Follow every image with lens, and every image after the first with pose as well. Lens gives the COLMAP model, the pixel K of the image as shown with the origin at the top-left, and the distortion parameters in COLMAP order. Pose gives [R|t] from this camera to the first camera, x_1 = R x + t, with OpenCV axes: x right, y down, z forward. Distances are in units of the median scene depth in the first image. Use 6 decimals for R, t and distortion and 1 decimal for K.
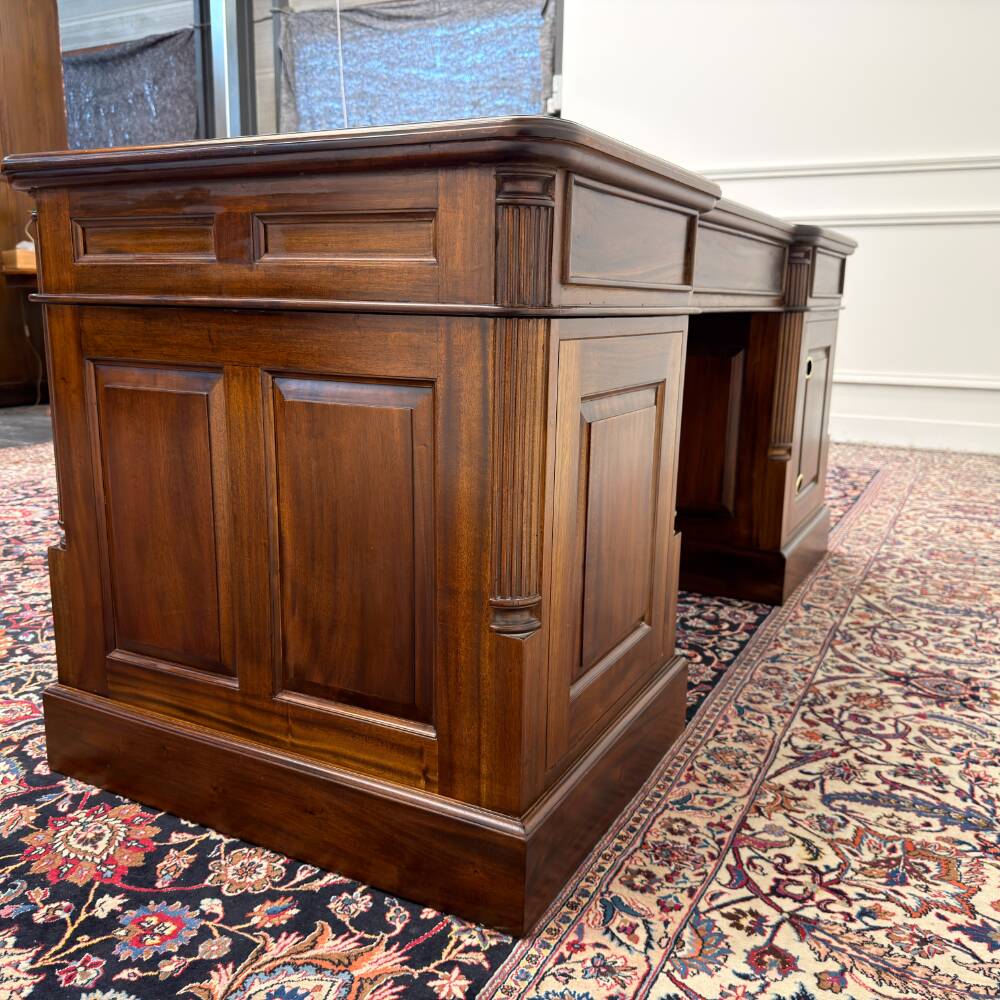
lens RADIAL K [[953.3, 0, 499.6], [0, 953.3, 513.1], [0, 0, 1]] dist [-0.000956, -0.002690]
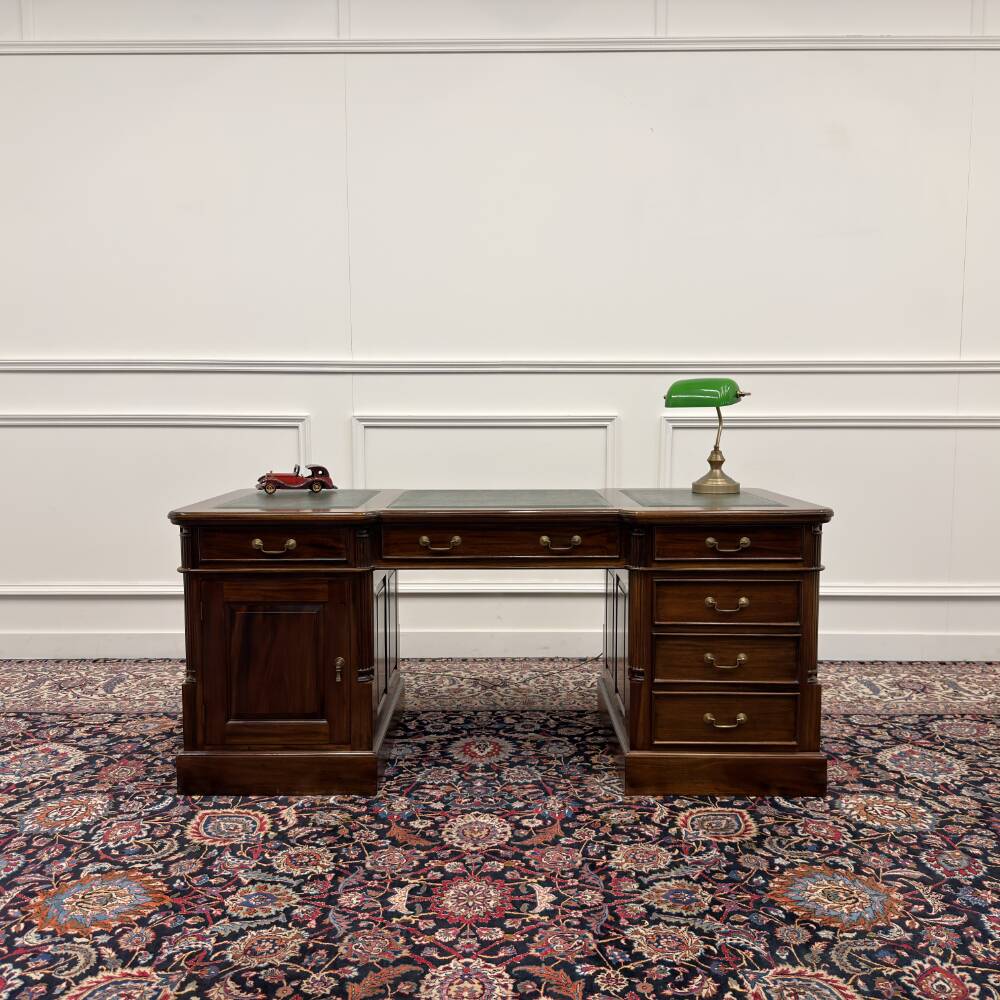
lens RADIAL K [[927.6, 0, 500.0], [0, 927.6, 511.4], [0, 0, 1]] dist [0.150802, -0.320621]
pose [[-0.465487, -0.112652, 0.877856, -1.698972], [0.187233, 0.956884, 0.222075, -0.815348], [-0.865023, 0.267737, -0.424325, 2.112185]]
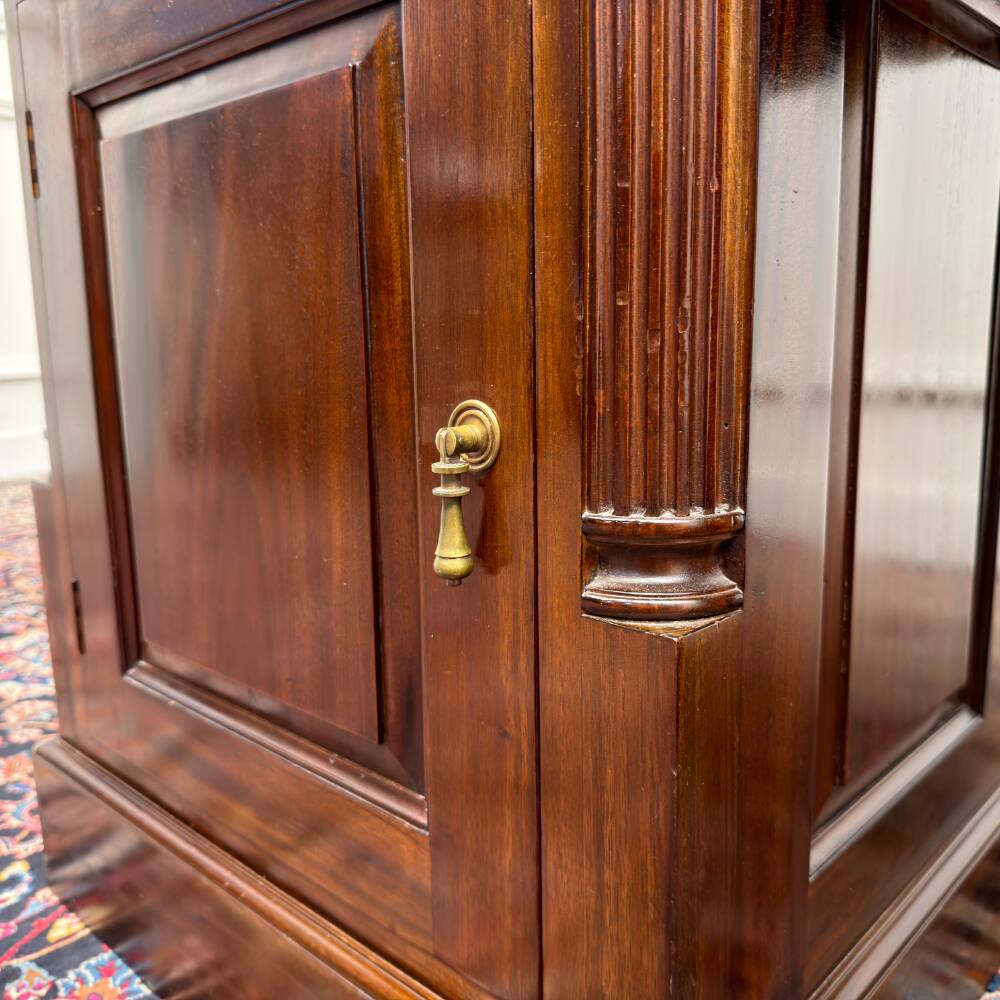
lens RADIAL K [[953.3, 0, 499.6], [0, 953.3, 513.1], [0, 0, 1]] dist [-0.000956, -0.002690]
pose [[0.264064, -0.204098, 0.942664, -0.217739], [0.232777, 0.961950, 0.143067, -0.200693], [-0.935994, 0.181651, 0.301525, 1.612307]]
